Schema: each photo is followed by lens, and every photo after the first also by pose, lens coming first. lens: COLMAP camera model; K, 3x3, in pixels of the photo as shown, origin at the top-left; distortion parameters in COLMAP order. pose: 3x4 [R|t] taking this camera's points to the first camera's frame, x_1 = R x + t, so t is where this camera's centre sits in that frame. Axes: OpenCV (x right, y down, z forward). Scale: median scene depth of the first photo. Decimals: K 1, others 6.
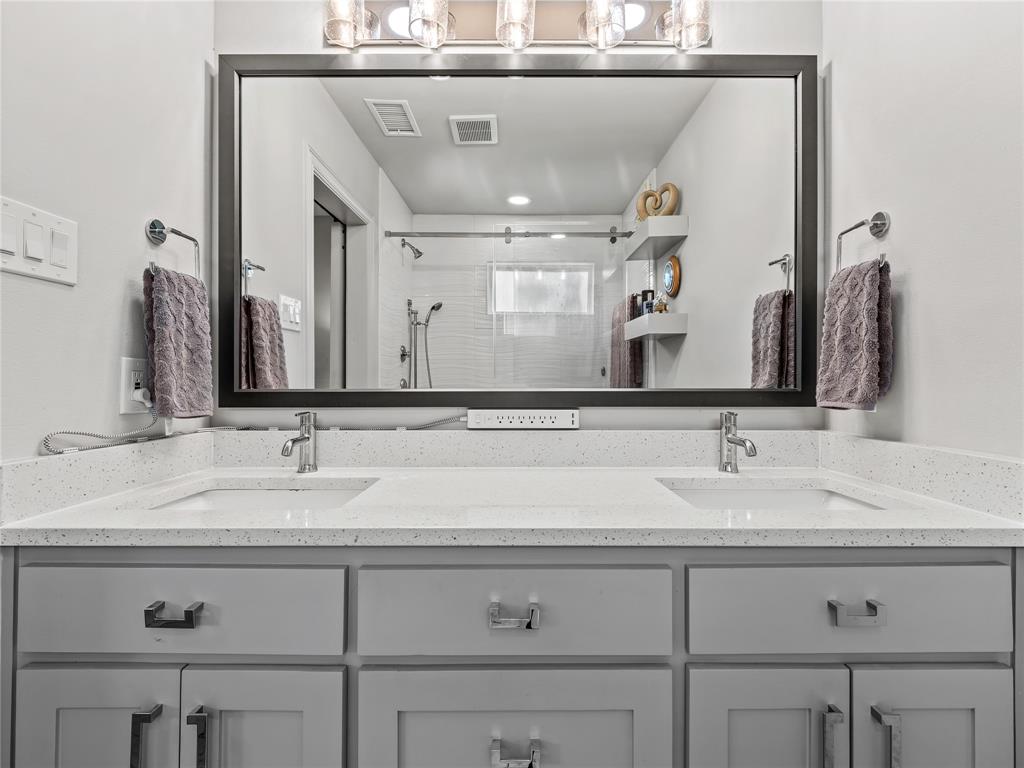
lens RADIAL K [[475.1, 0, 512.0], [0, 475.1, 381.7], [0, 0, 1]] dist [0.001688, -0.000679]
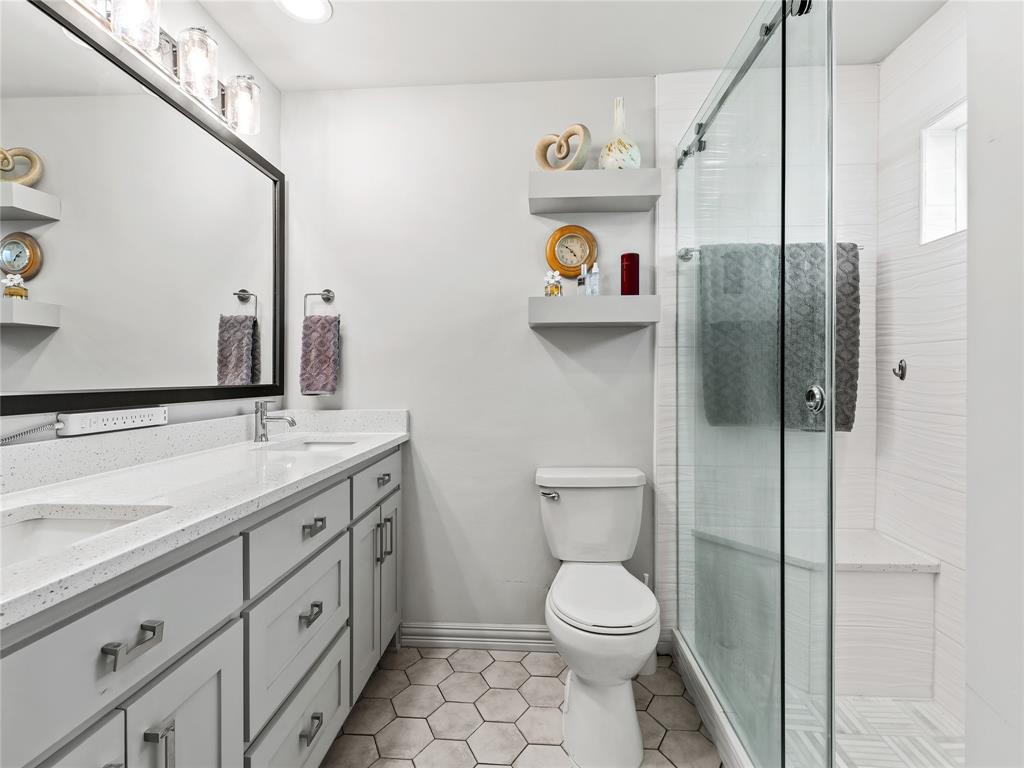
lens RADIAL K [[475.1, 0, 512.0], [0, 475.1, 381.7], [0, 0, 1]] dist [0.001688, -0.000679]
pose [[0.065948, -0.010596, 0.997767, -0.947565], [0.000470, 0.999944, 0.010588, -0.010077], [-0.997823, -0.000229, 0.065950, 0.136919]]
